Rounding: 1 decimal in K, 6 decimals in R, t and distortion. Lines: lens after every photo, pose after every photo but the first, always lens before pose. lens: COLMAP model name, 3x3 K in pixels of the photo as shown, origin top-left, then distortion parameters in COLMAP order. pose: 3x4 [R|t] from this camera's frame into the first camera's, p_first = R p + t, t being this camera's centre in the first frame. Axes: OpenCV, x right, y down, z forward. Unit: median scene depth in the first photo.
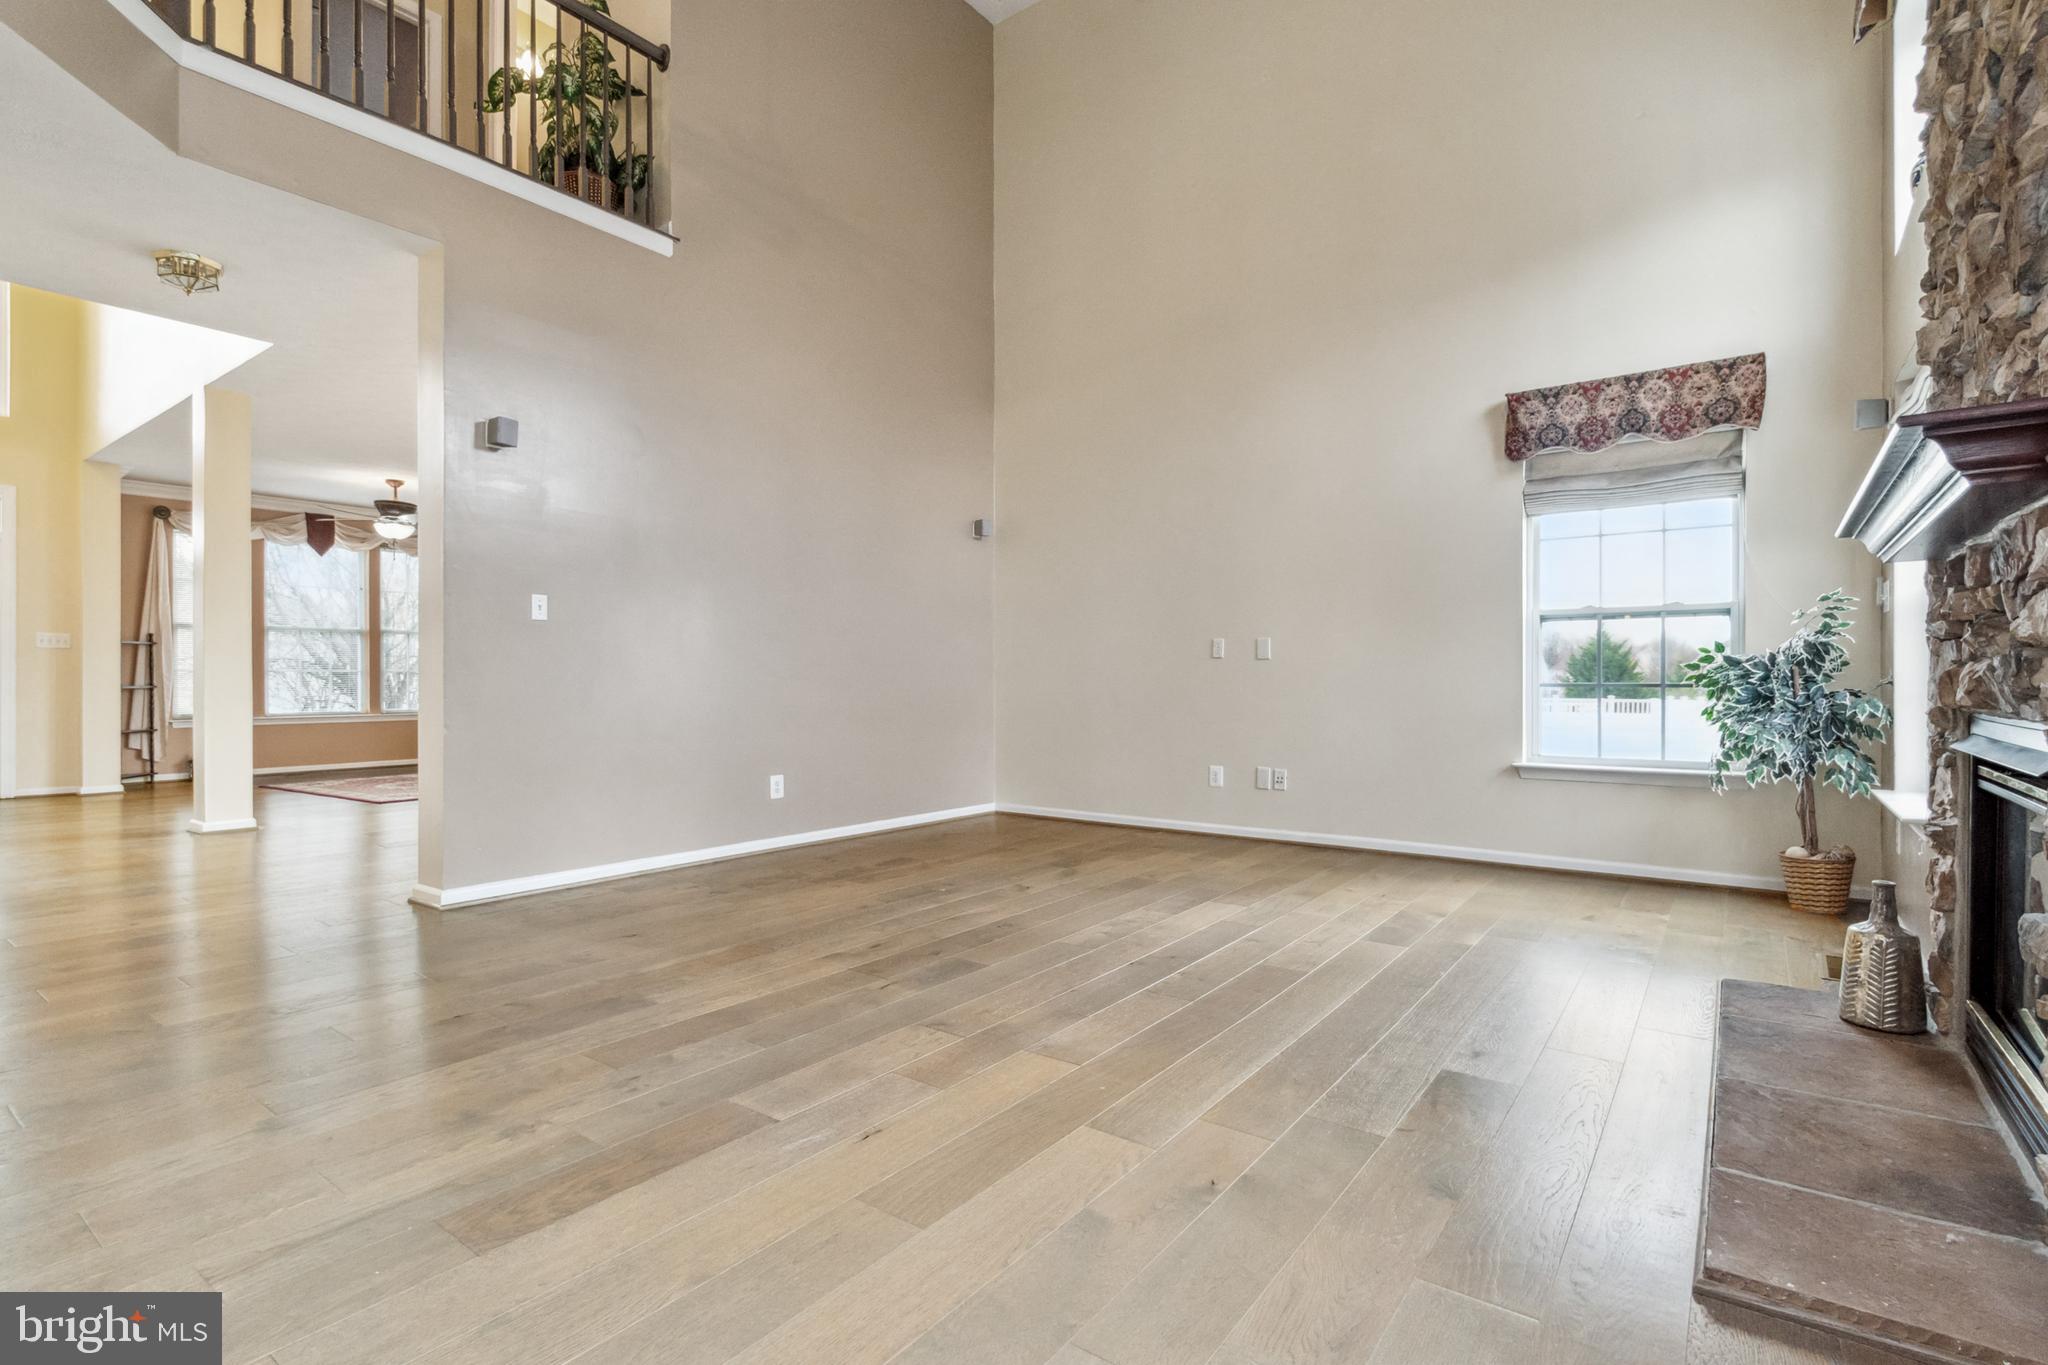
lens RADIAL K [[981.3, 0, 1023.2], [0, 981.3, 674.5], [0, 0, 1]] dist [0.023540, -0.011548]
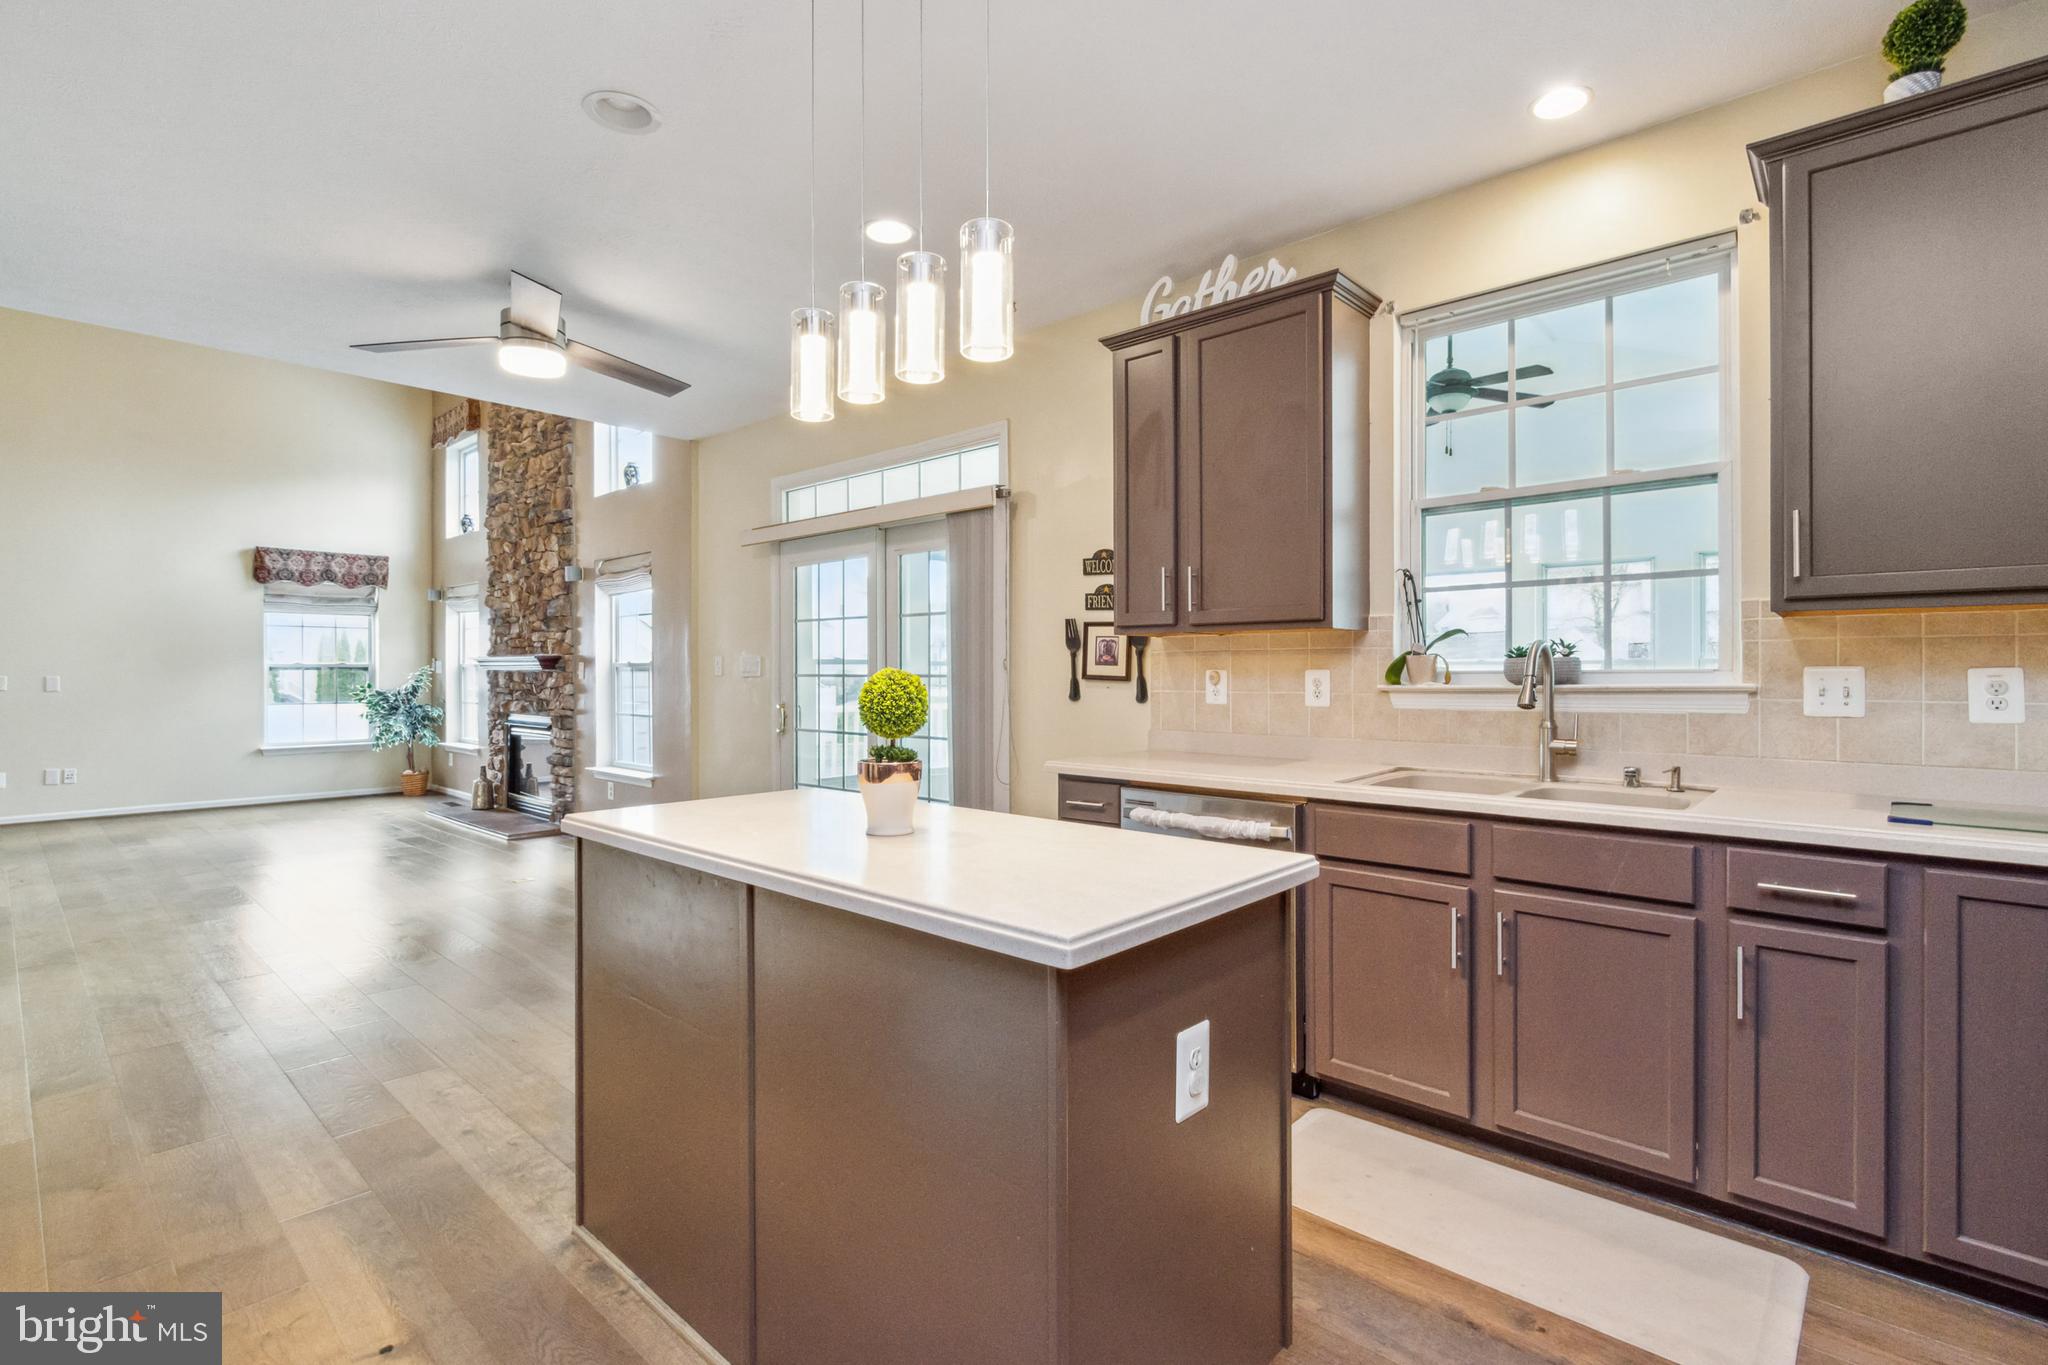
lens RADIAL K [[937.2, 0, 1024.0], [0, 937.2, 682.5], [0, 0, 1]] dist [0.001035, 0.000155]
pose [[0.099879, -0.010554, 0.994944, -1.310693], [-0.006582, 0.999915, 0.011267, -0.072977], [-0.994978, -0.007674, 0.099801, -0.701957]]
